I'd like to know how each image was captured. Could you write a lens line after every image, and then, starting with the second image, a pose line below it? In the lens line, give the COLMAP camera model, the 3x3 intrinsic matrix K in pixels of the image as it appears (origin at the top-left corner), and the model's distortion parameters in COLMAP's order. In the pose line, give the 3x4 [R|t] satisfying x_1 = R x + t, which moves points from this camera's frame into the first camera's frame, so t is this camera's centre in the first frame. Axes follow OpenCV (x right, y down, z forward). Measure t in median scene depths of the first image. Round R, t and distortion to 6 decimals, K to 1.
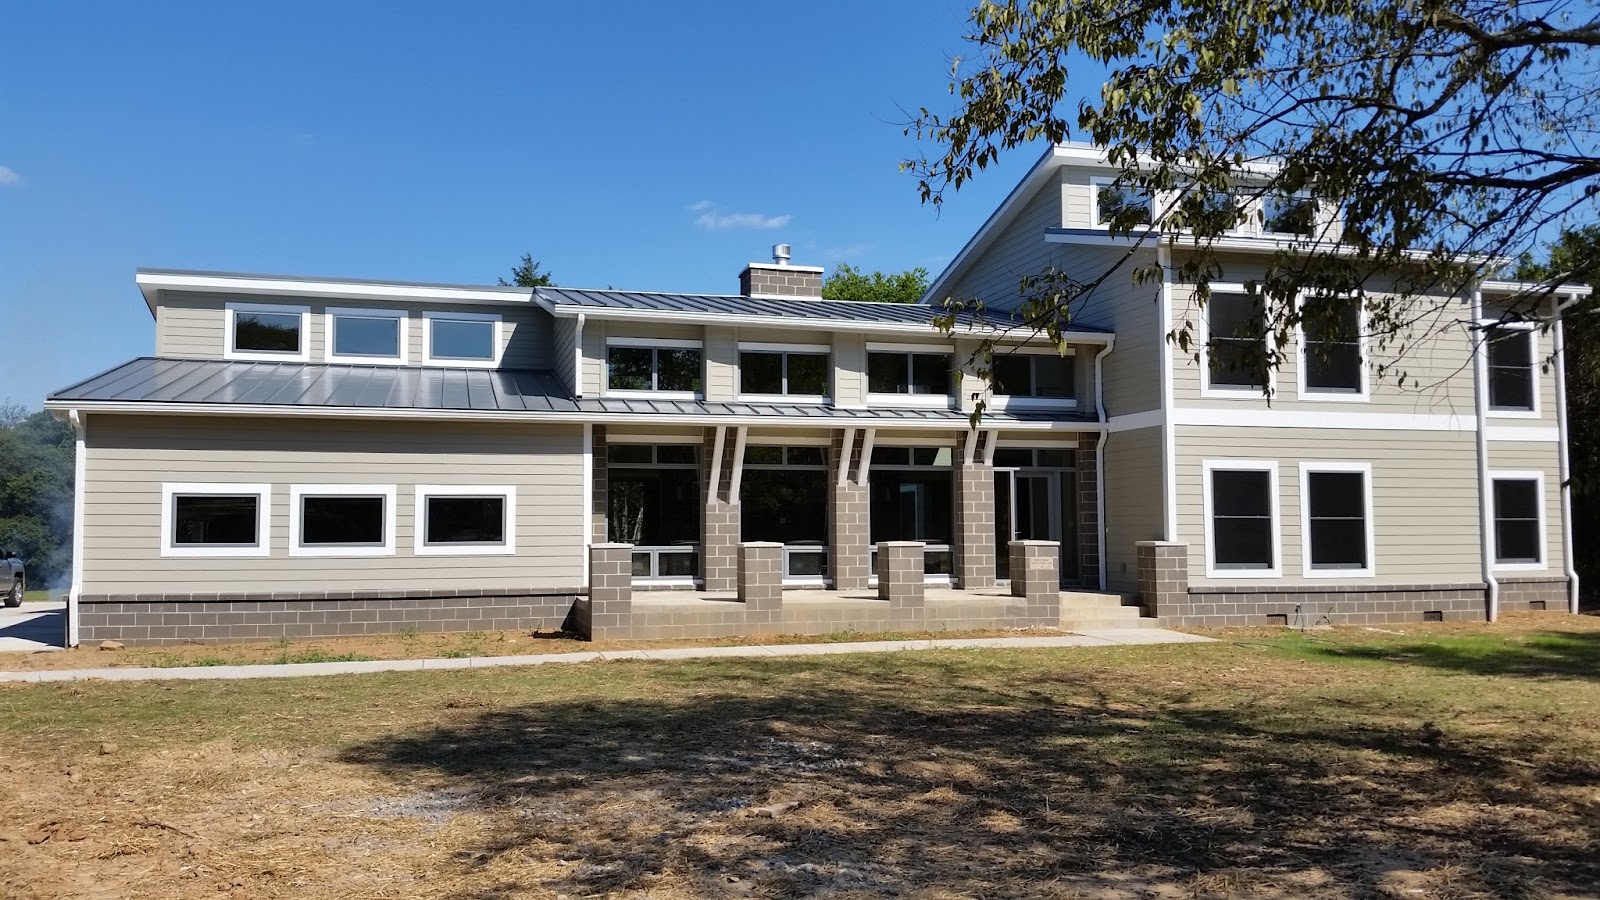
lens RADIAL K [[1314.4, 0, 800.0], [0, 1314.4, 450.0], [0, 0, 1]] dist [0.181133, -0.443088]
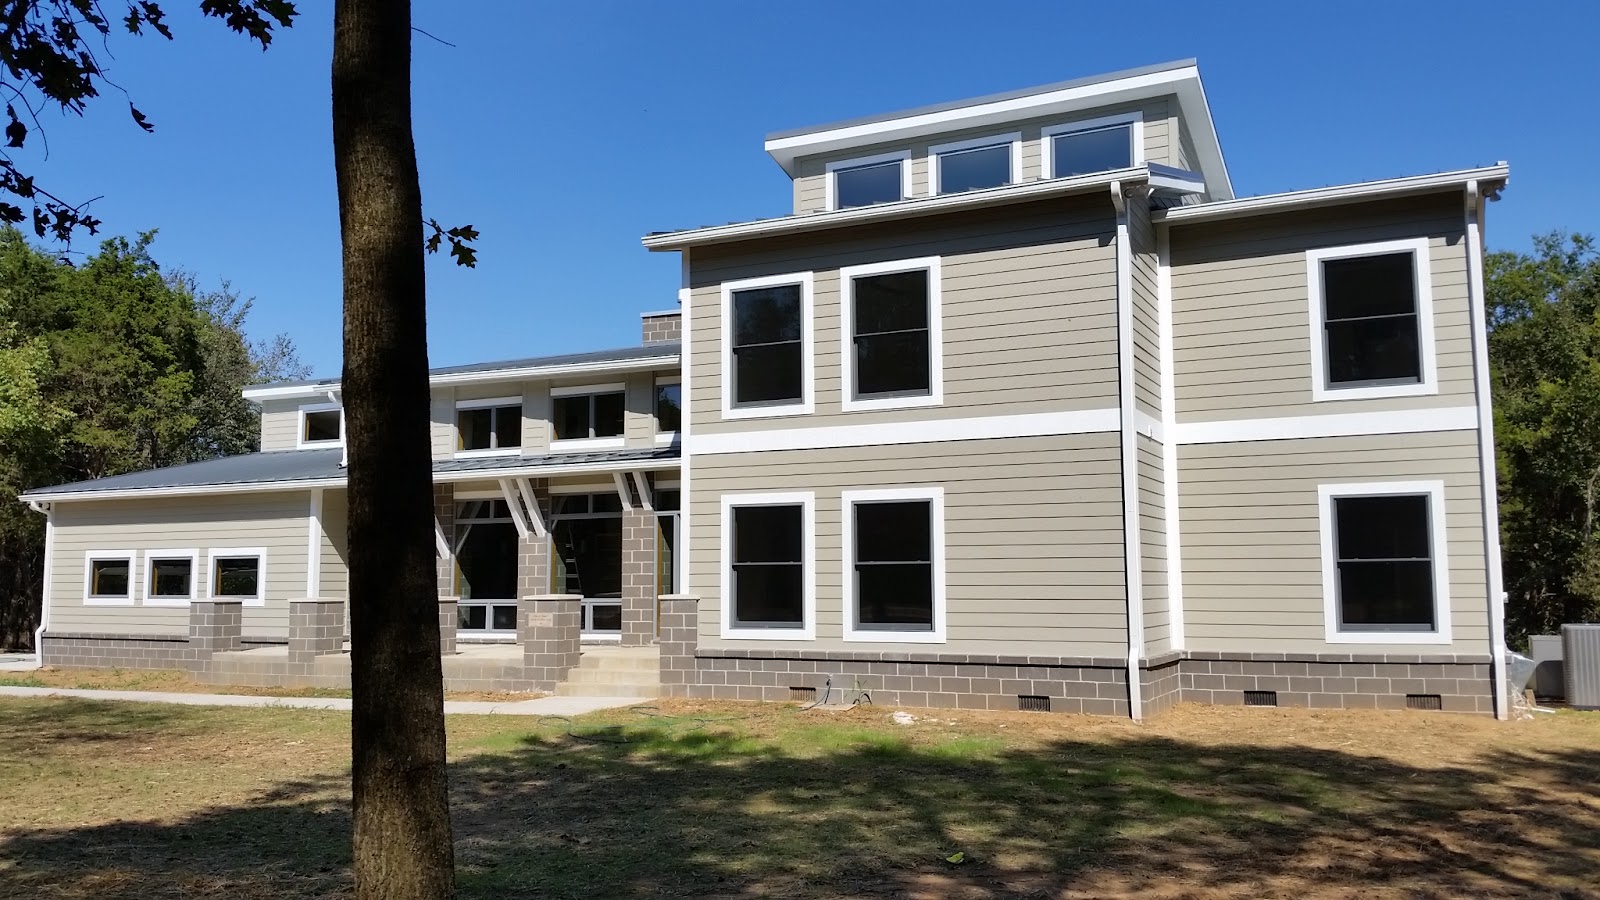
lens RADIAL K [[1314.4, 0, 800.0], [0, 1314.4, 450.0], [0, 0, 1]] dist [0.181133, -0.443088]
pose [[0.748772, -0.069779, -0.659144, 0.857371], [0.045447, 0.997508, -0.053972, 0.025343], [0.661268, 0.010457, 0.750077, 0.407787]]
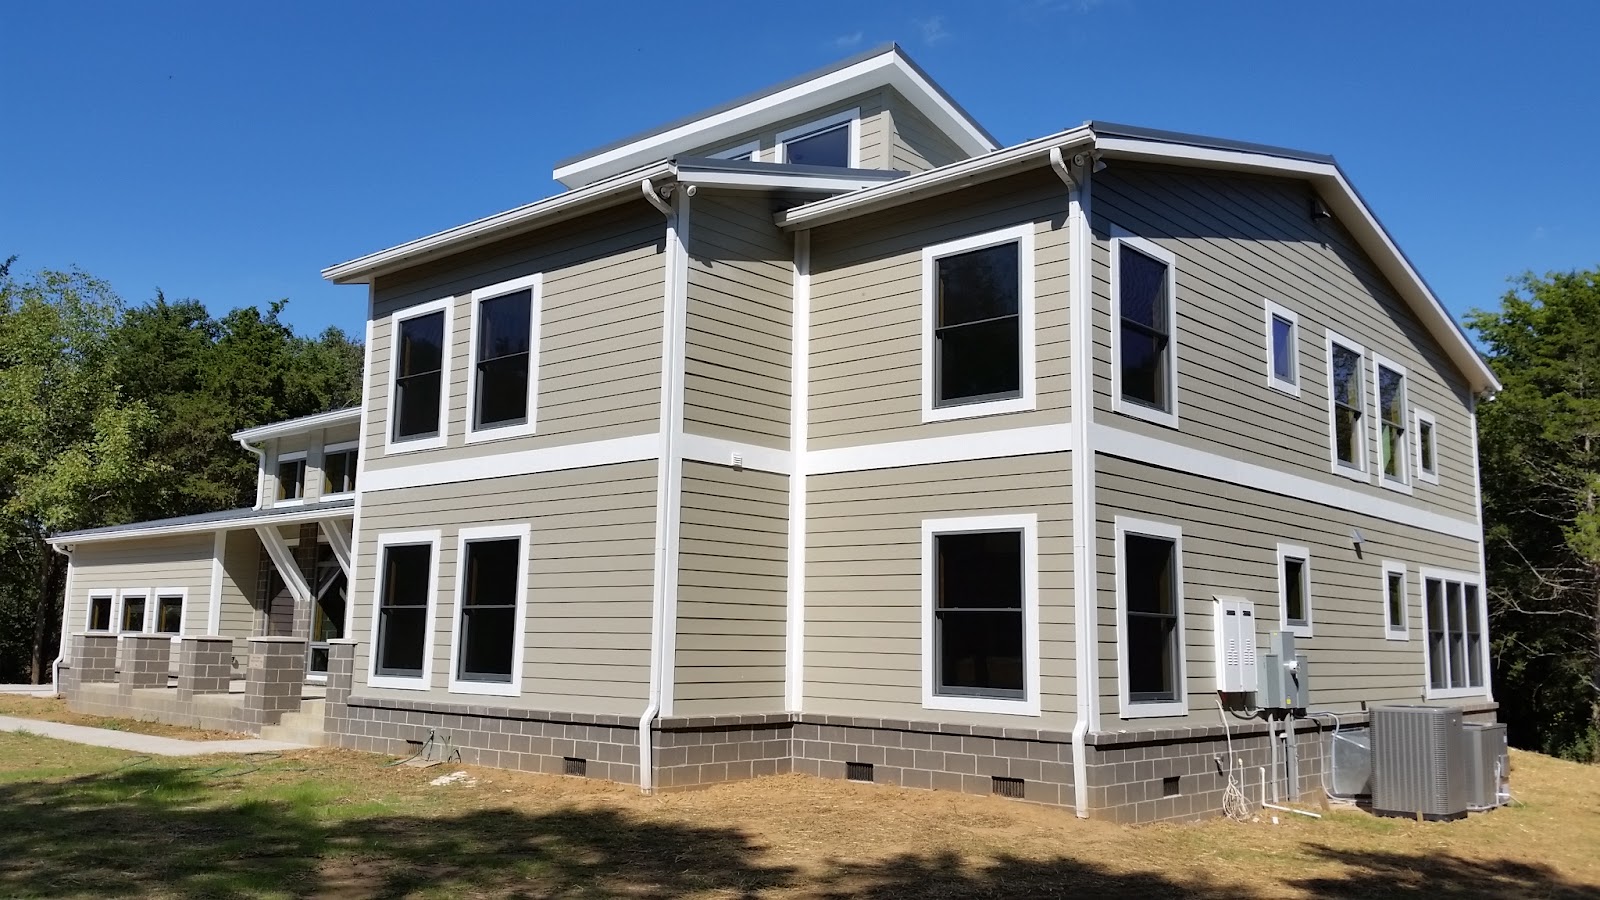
lens RADIAL K [[1314.4, 0, 800.0], [0, 1314.4, 450.0], [0, 0, 1]] dist [0.181133, -0.443088]
pose [[0.538143, -0.107909, -0.835918, 1.071737], [0.031843, 0.993665, -0.107773, 0.049584], [0.842252, 0.031379, 0.538170, 0.764009]]
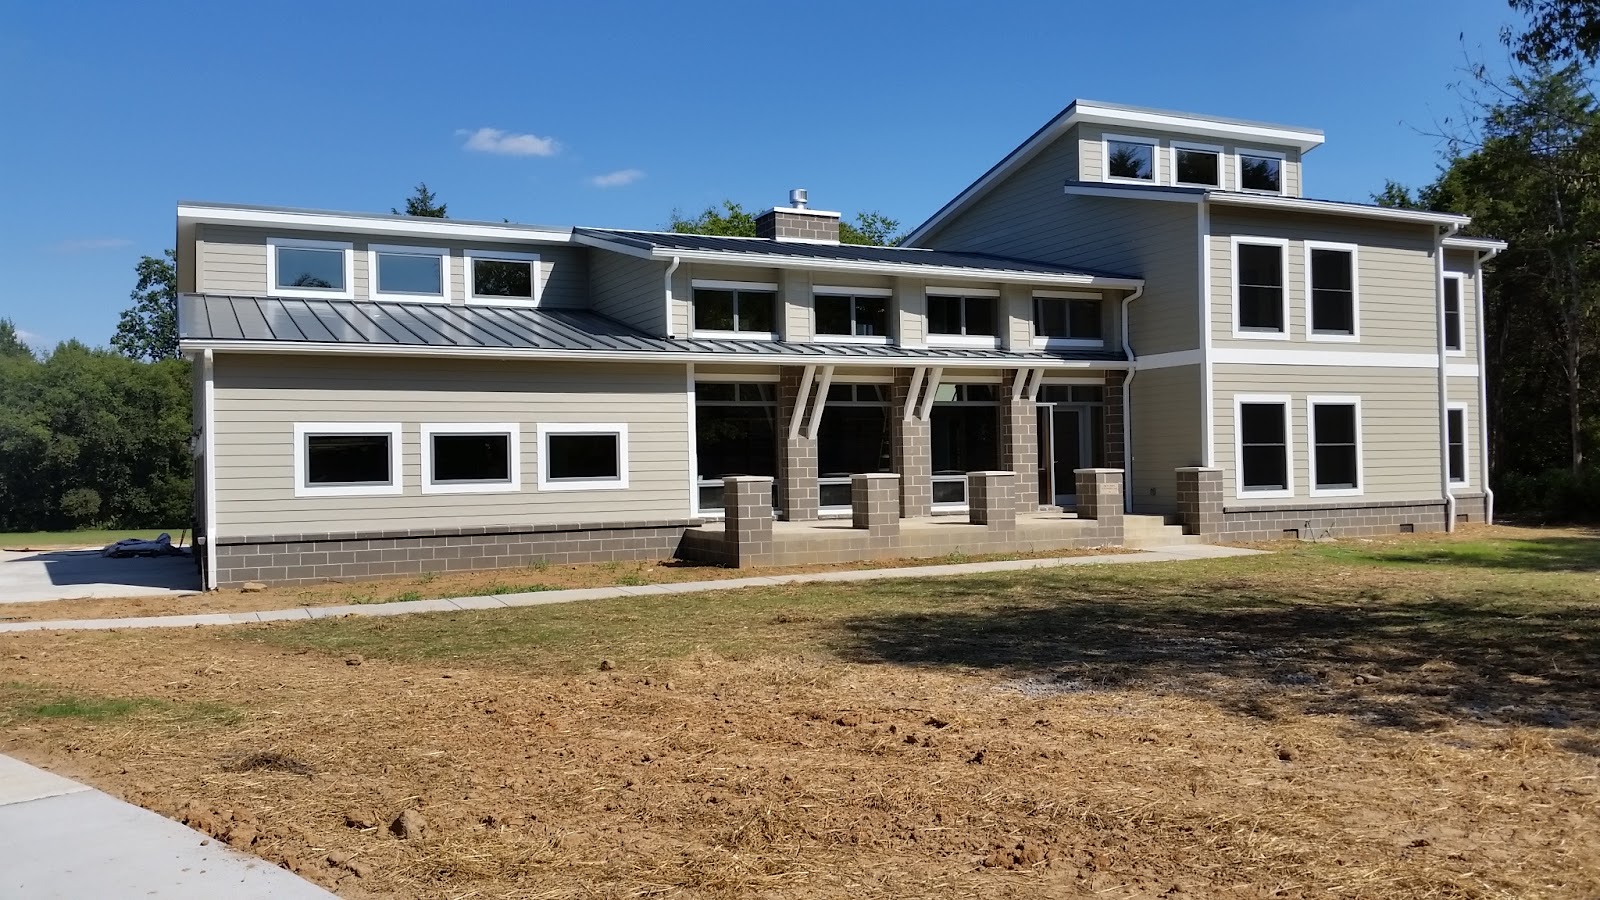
lens RADIAL K [[1314.4, 0, 800.0], [0, 1314.4, 450.0], [0, 0, 1]] dist [0.181133, -0.443088]
pose [[0.983827, -0.012743, 0.178665, -0.252295], [0.004050, 0.998794, 0.048933, -0.002054], [-0.179073, -0.047418, 0.982692, -0.040636]]
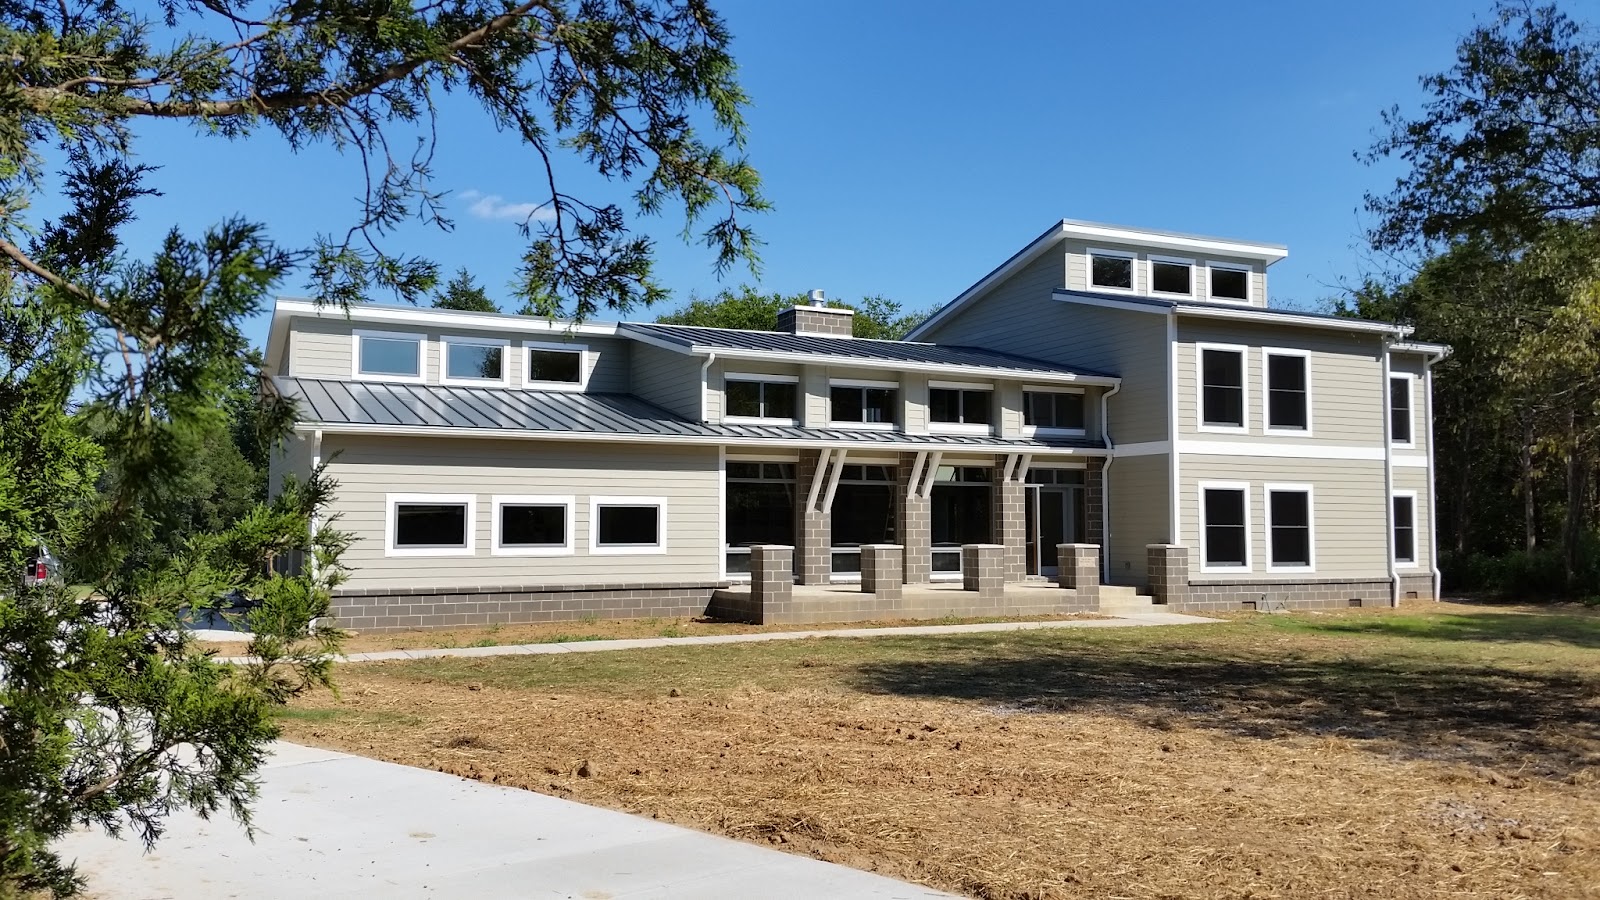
lens RADIAL K [[1304.3, 0, 802.3], [0, 1304.3, 462.5], [0, 0, 1]] dist [0.185674, -0.420097]
pose [[0.983970, 0.012666, 0.177885, -0.288622], [-0.014248, 0.999869, 0.007619, -0.014084], [-0.177765, -0.010032, 0.984022, -0.173768]]
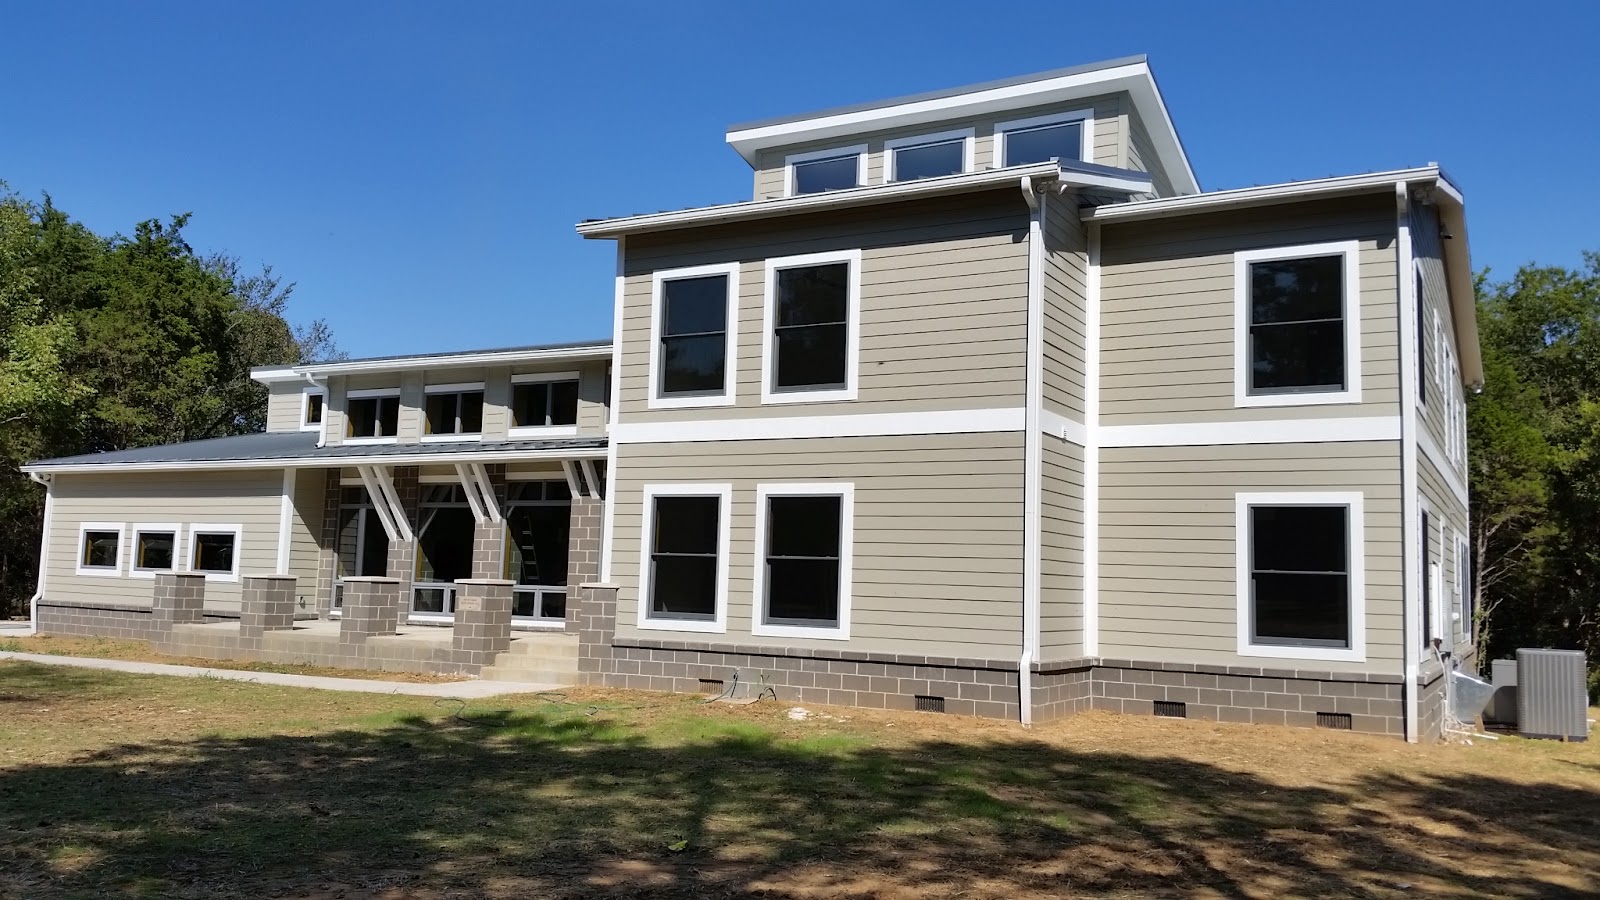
lens RADIAL K [[1314.4, 0, 800.0], [0, 1314.4, 450.0], [0, 0, 1]] dist [0.181133, -0.443088]
pose [[0.710066, -0.047952, -0.702501, 0.921188], [0.010894, 0.998307, -0.057133, 0.033083], [0.704051, 0.032915, 0.709386, 0.475470]]
